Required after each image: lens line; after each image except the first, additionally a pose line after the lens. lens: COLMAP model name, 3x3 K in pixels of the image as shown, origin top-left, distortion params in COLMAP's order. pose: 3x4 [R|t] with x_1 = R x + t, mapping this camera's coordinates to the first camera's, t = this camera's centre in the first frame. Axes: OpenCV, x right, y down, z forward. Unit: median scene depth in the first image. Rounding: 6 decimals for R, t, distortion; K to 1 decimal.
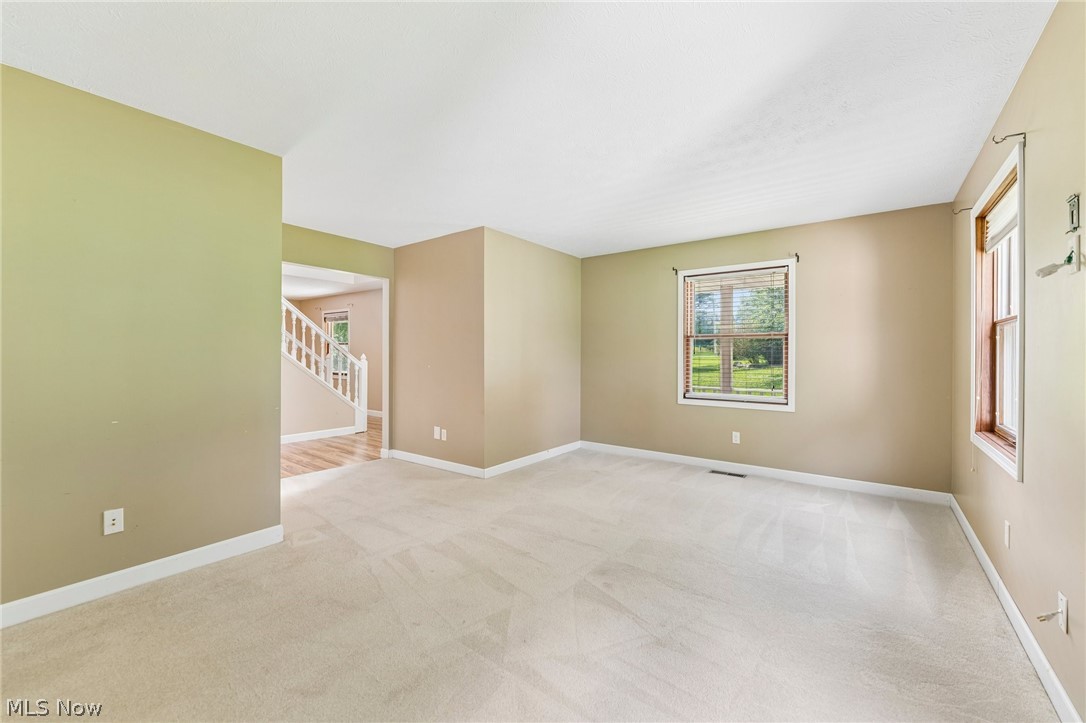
lens RADIAL K [[431.7, 0, 546.7], [0, 431.7, 355.5], [0, 0, 1]] dist [-0.002821, 0.000317]
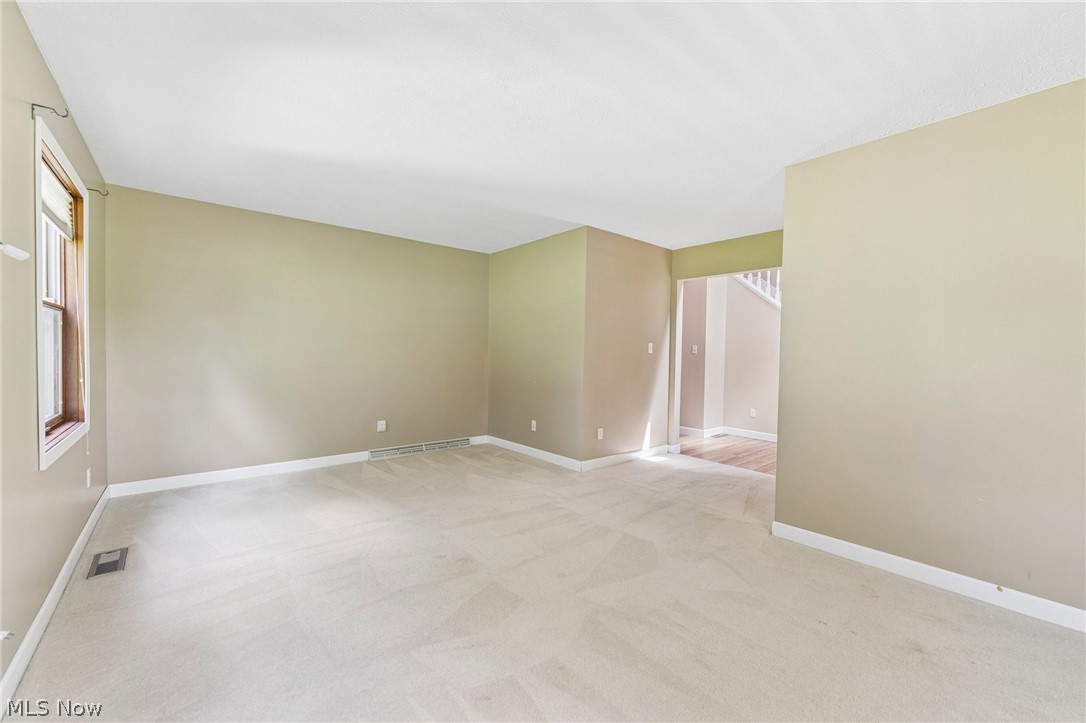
lens RADIAL K [[431.7, 0, 546.5], [0, 431.7, 363.0], [0, 0, 1]] dist [-0.002821, 0.000317]
pose [[-0.225391, 0.013919, -0.974169, 0.947166], [-0.017245, 0.999684, 0.018273, 0.006579], [0.974116, 0.020918, -0.225080, 1.232495]]
